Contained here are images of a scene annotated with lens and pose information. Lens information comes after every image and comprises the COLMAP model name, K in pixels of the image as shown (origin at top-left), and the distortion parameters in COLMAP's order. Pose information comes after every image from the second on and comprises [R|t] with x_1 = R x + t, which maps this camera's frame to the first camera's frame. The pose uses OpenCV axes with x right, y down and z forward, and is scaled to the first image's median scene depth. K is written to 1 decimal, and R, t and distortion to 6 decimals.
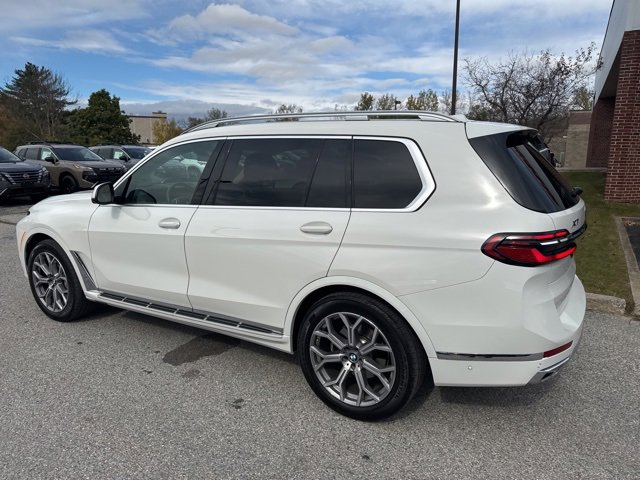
lens RADIAL K [[451.5, 0, 322.9], [0, 451.5, 236.9], [0, 0, 1]] dist [0.029212, -0.033806]
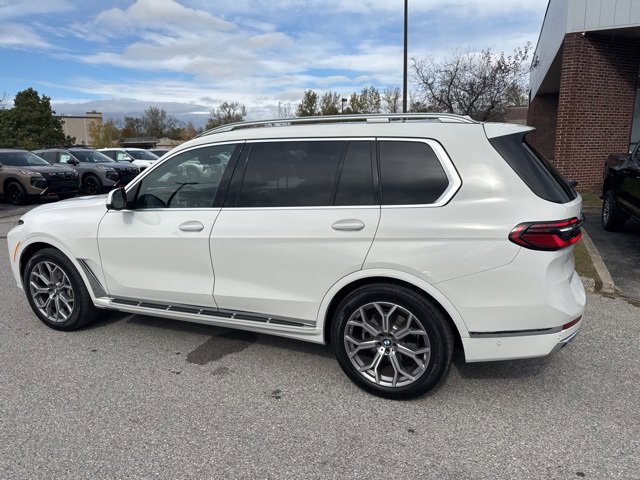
lens RADIAL K [[451.5, 0, 322.5], [0, 451.5, 245.0], [0, 0, 1]] dist [0.029212, -0.033806]
pose [[0.992693, -0.043634, 0.112501, -0.186718], [0.041256, 0.998875, 0.023374, 0.000425], [-0.113394, -0.018562, 0.993377, -0.050632]]
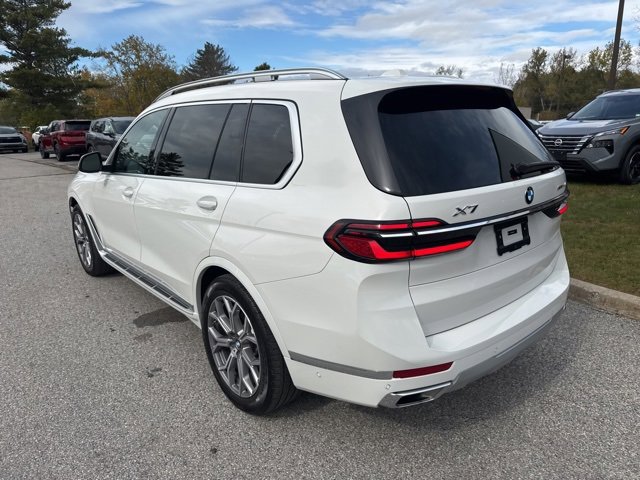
lens RADIAL K [[451.5, 0, 323.2], [0, 451.5, 238.5], [0, 0, 1]] dist [0.029212, -0.033806]
pose [[0.944823, 0.064175, -0.321233, 0.486802], [-0.041064, 0.996090, 0.078218, -0.027775], [0.324996, -0.060711, 0.943765, 0.181205]]
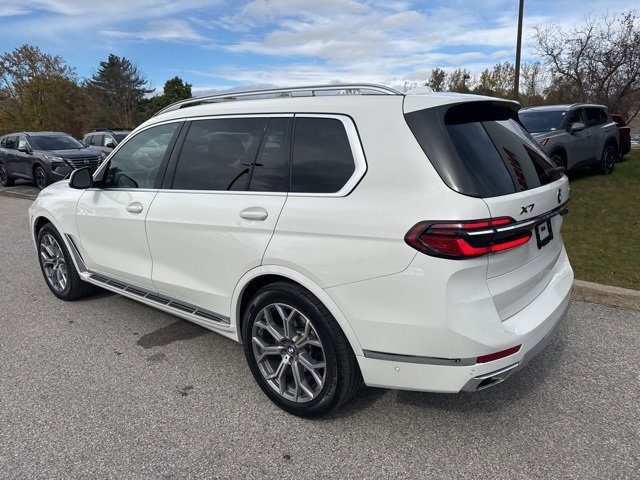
lens RADIAL K [[451.5, 0, 322.5], [0, 451.5, 236.5], [0, 0, 1]] dist [0.029212, -0.033806]
pose [[0.988604, 0.010738, -0.150155, 0.255805], [-0.004875, 0.999213, 0.039359, -0.009405], [0.150459, -0.038179, 0.987879, 0.079360]]
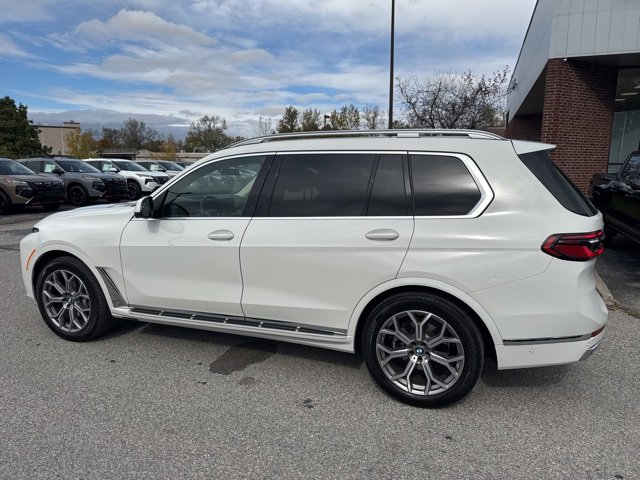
lens RADIAL K [[451.5, 0, 324.1], [0, 451.5, 238.8], [0, 0, 1]] dist [0.029212, -0.033806]
pose [[0.985990, -0.027675, 0.164494, -0.317877], [0.031362, 0.999311, -0.019855, 0.006178], [-0.163831, 0.024736, 0.986178, -0.055729]]
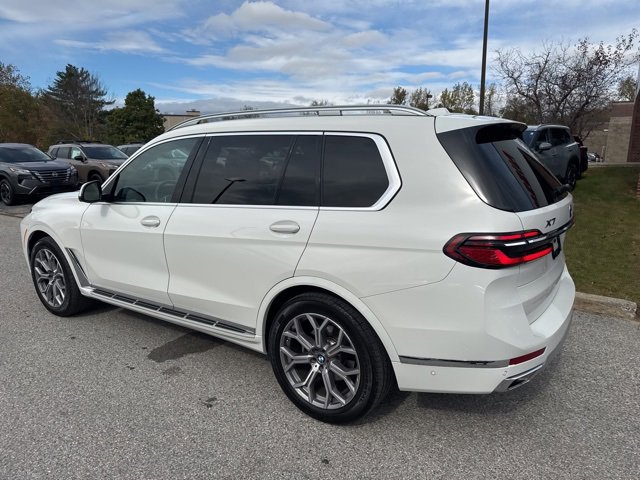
lens RADIAL K [[451.5, 0, 322.9], [0, 451.5, 242.9], [0, 0, 1]] dist [0.029212, -0.033806]
pose [[0.997467, 0.005153, -0.070950, 0.130975], [-0.003732, 0.999790, 0.020150, -0.004754], [0.071039, -0.019834, 0.997276, 0.027406]]
